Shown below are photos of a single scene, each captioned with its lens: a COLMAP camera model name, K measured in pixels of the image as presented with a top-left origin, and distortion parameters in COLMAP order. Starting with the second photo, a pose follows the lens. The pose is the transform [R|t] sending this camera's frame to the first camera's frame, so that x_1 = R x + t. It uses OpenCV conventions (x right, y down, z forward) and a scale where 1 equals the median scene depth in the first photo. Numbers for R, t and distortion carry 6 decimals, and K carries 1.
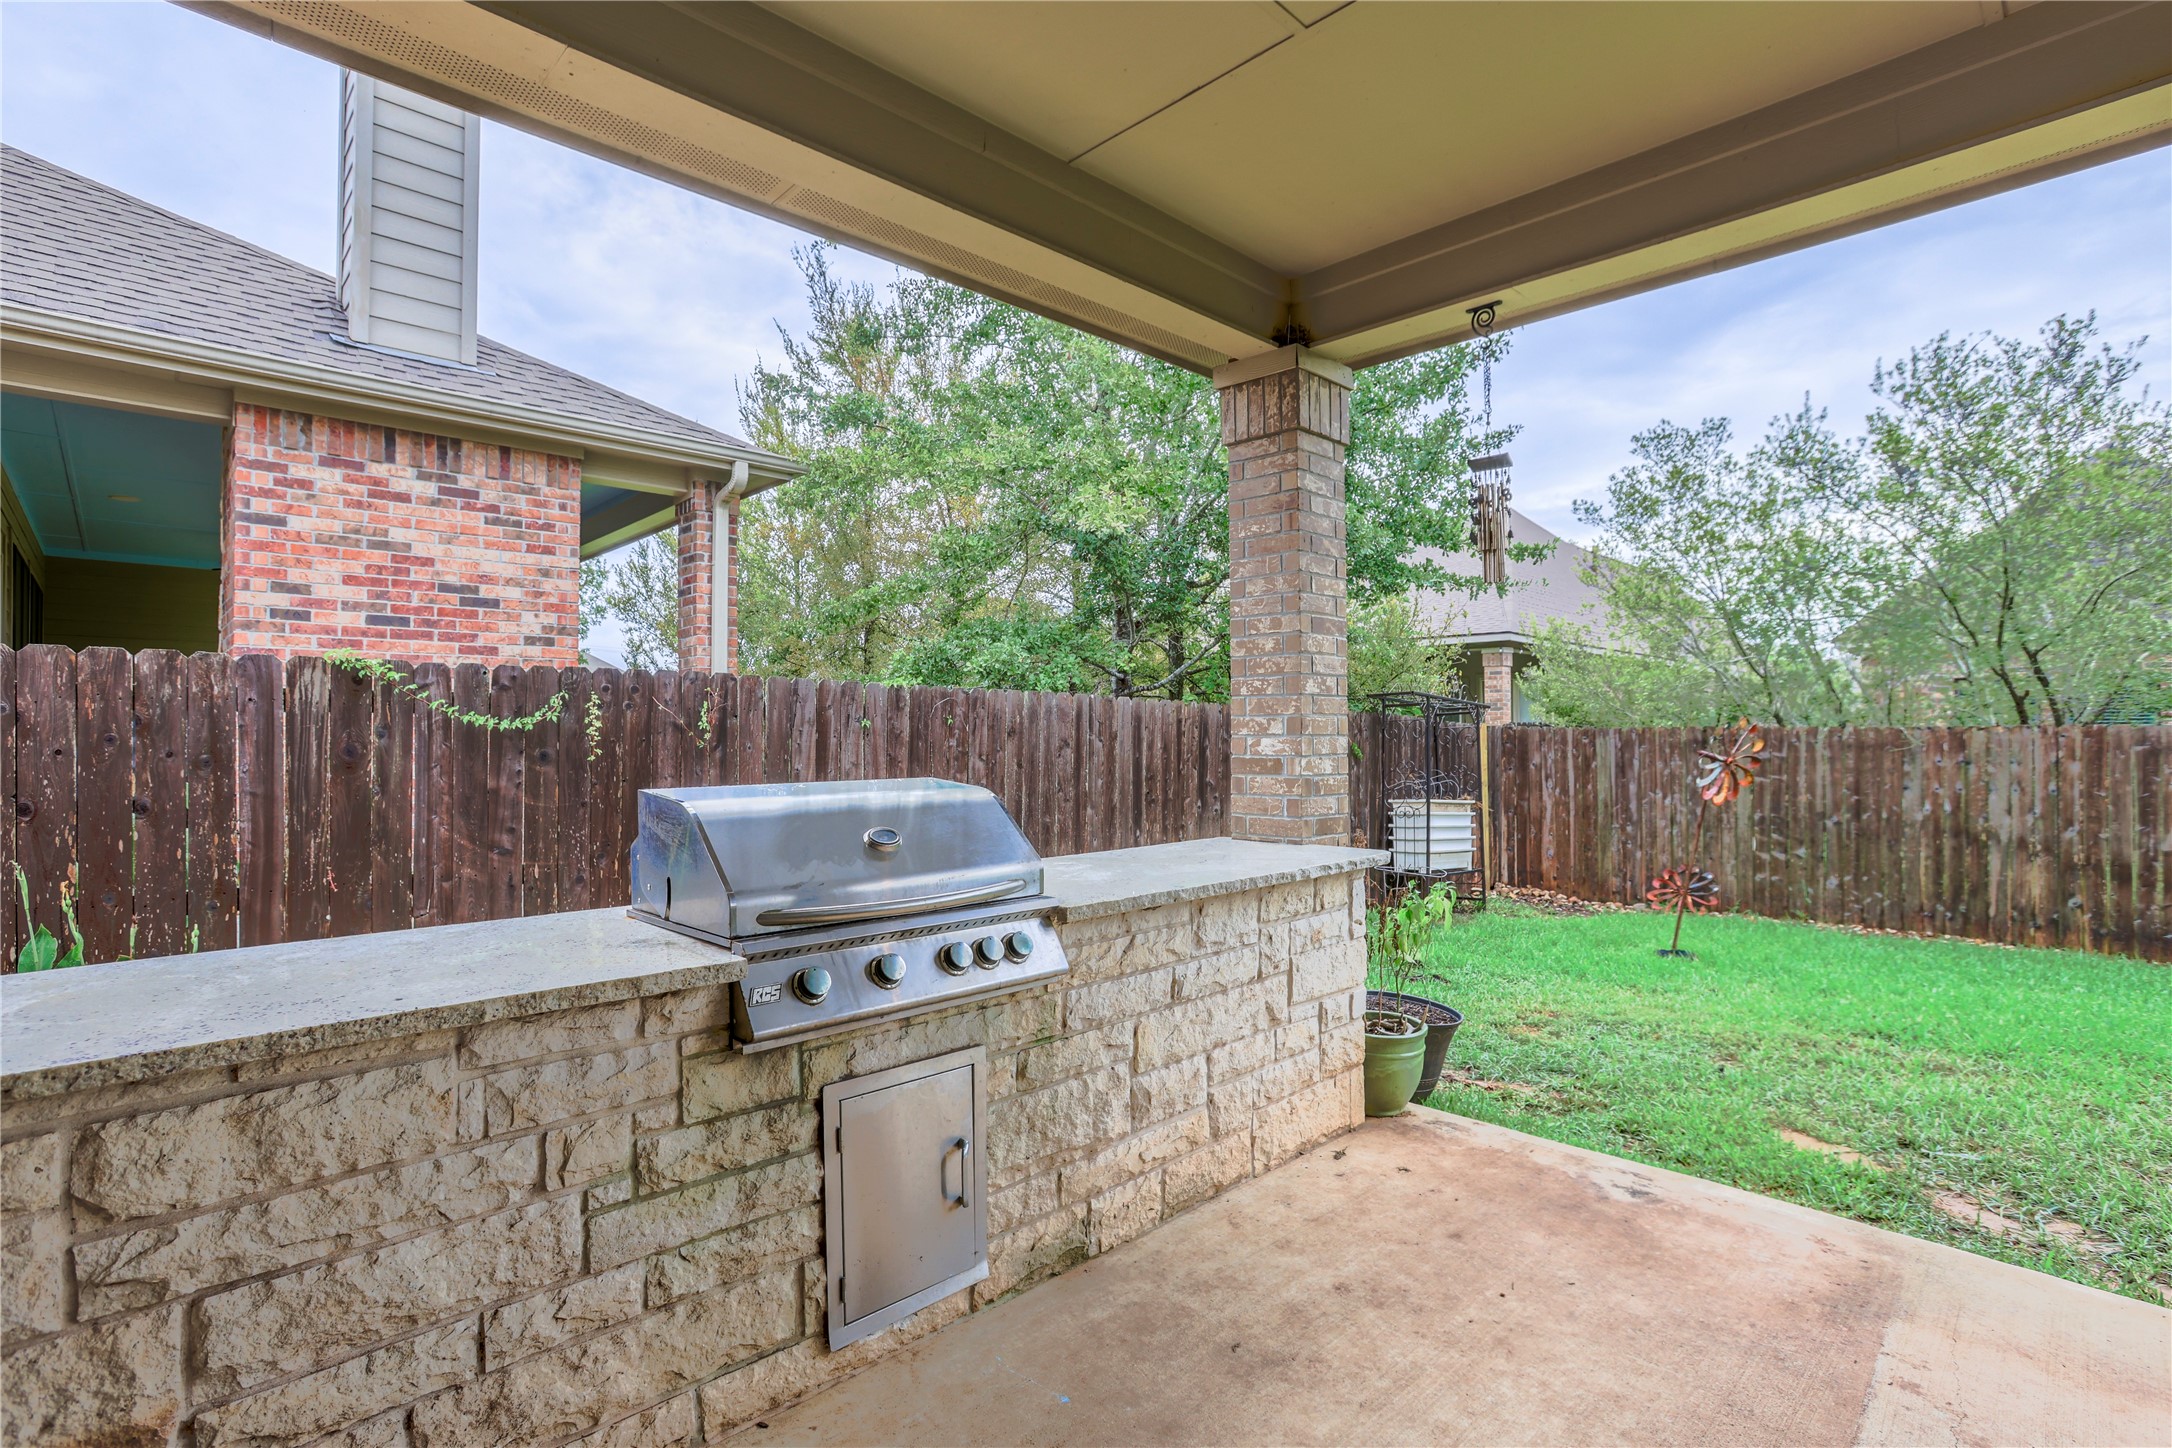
lens RADIAL K [[1010.8, 0, 1058.1], [0, 1010.8, 725.0], [0, 0, 1]] dist [-0.054761, 0.020102]
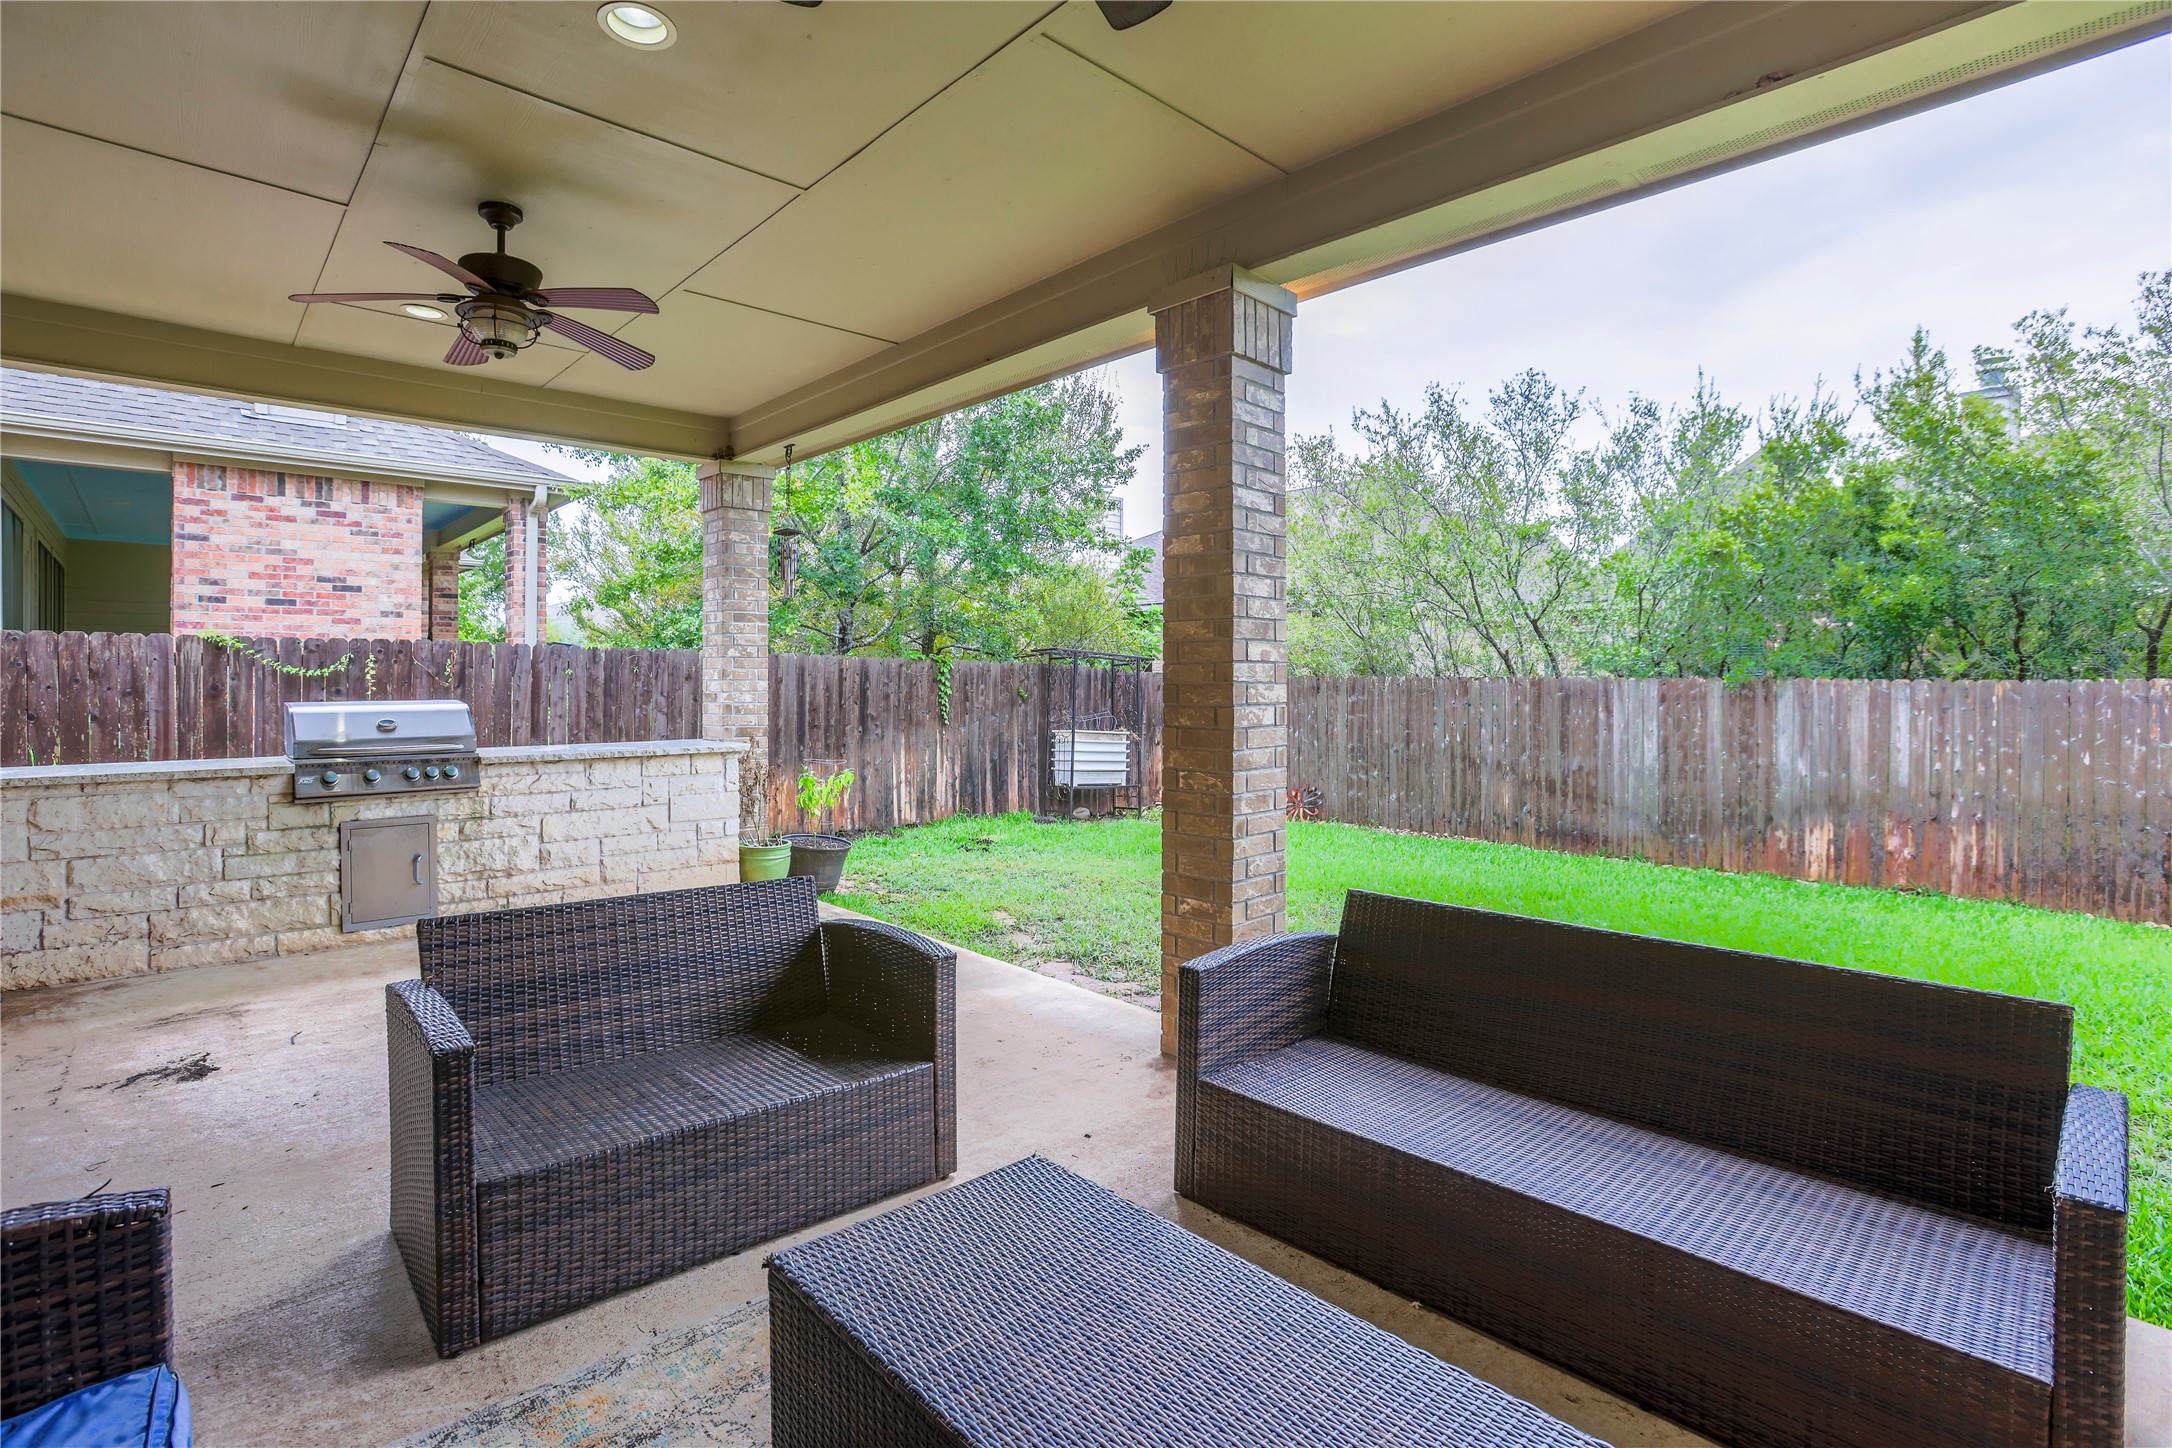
lens RADIAL K [[1010.8, 0, 1065.7], [0, 1010.8, 688.0], [0, 0, 1]] dist [-0.054761, 0.020102]
pose [[0.999794, 0.004554, -0.019782, 0.641115], [-0.004208, 0.999838, 0.017516, -0.007604], [0.019858, -0.017429, 0.999651, -0.554881]]
